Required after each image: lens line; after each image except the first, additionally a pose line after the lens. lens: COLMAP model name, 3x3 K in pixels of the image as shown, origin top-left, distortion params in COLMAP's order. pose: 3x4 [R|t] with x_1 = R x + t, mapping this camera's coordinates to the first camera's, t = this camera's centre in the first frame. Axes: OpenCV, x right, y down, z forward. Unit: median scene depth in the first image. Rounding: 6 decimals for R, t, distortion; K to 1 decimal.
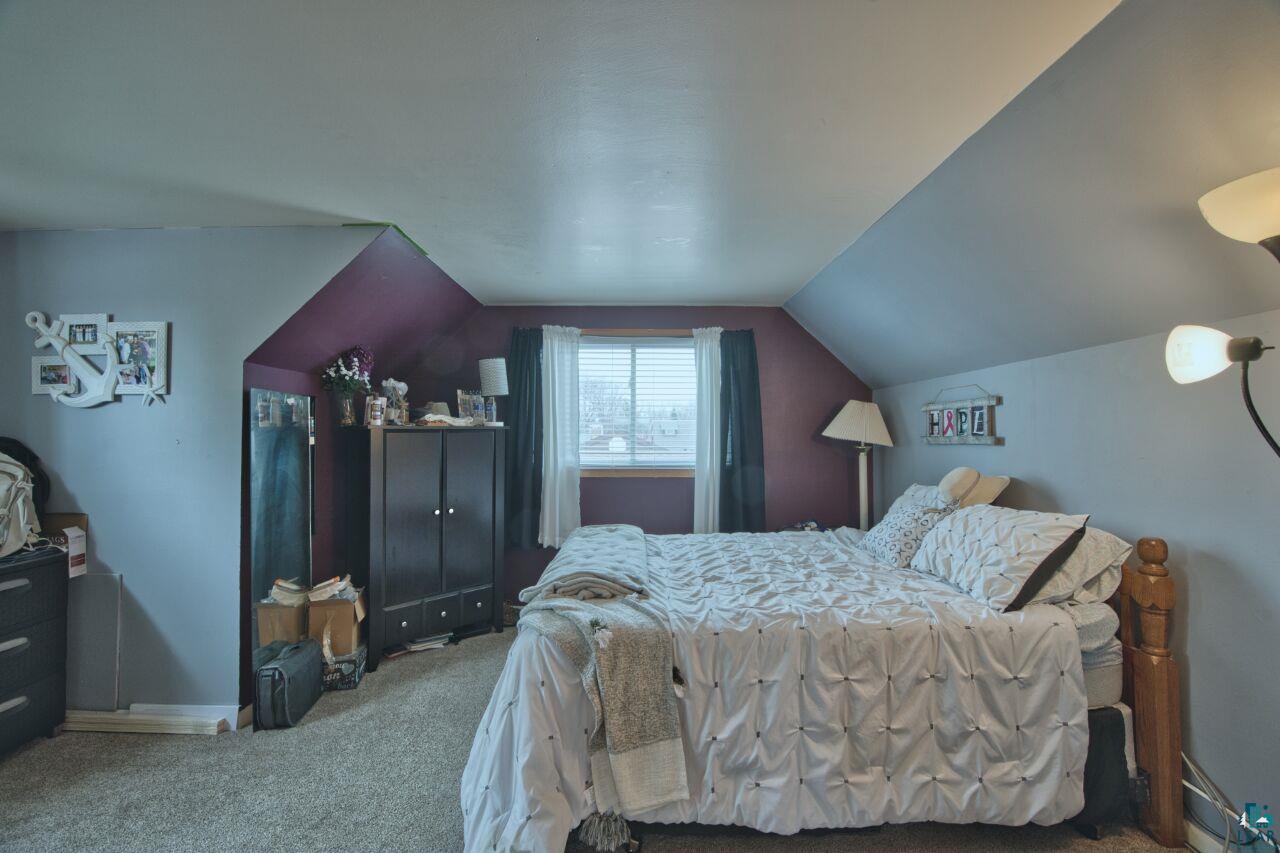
lens RADIAL K [[513.6, 0, 645.6], [0, 513.6, 421.9], [0, 0, 1]] dist [-0.022116, -0.001374]
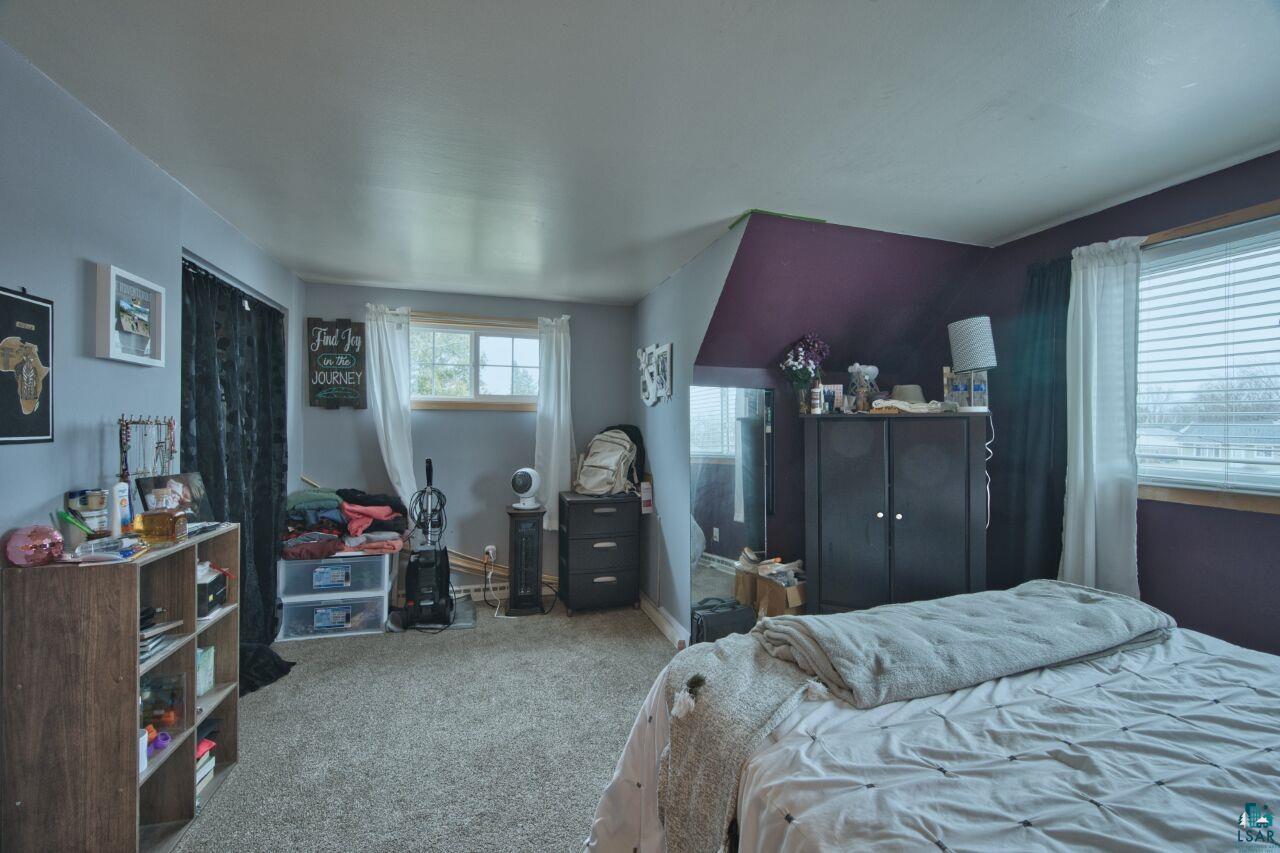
lens RADIAL K [[513.6, 0, 641.1], [0, 513.6, 427.8], [0, 0, 1]] dist [-0.022116, -0.001374]
pose [[0.279088, 0.006090, -0.960246, 0.370336], [0.019433, 0.999739, 0.011989, 0.017247], [0.960069, -0.022006, 0.278897, 0.479689]]
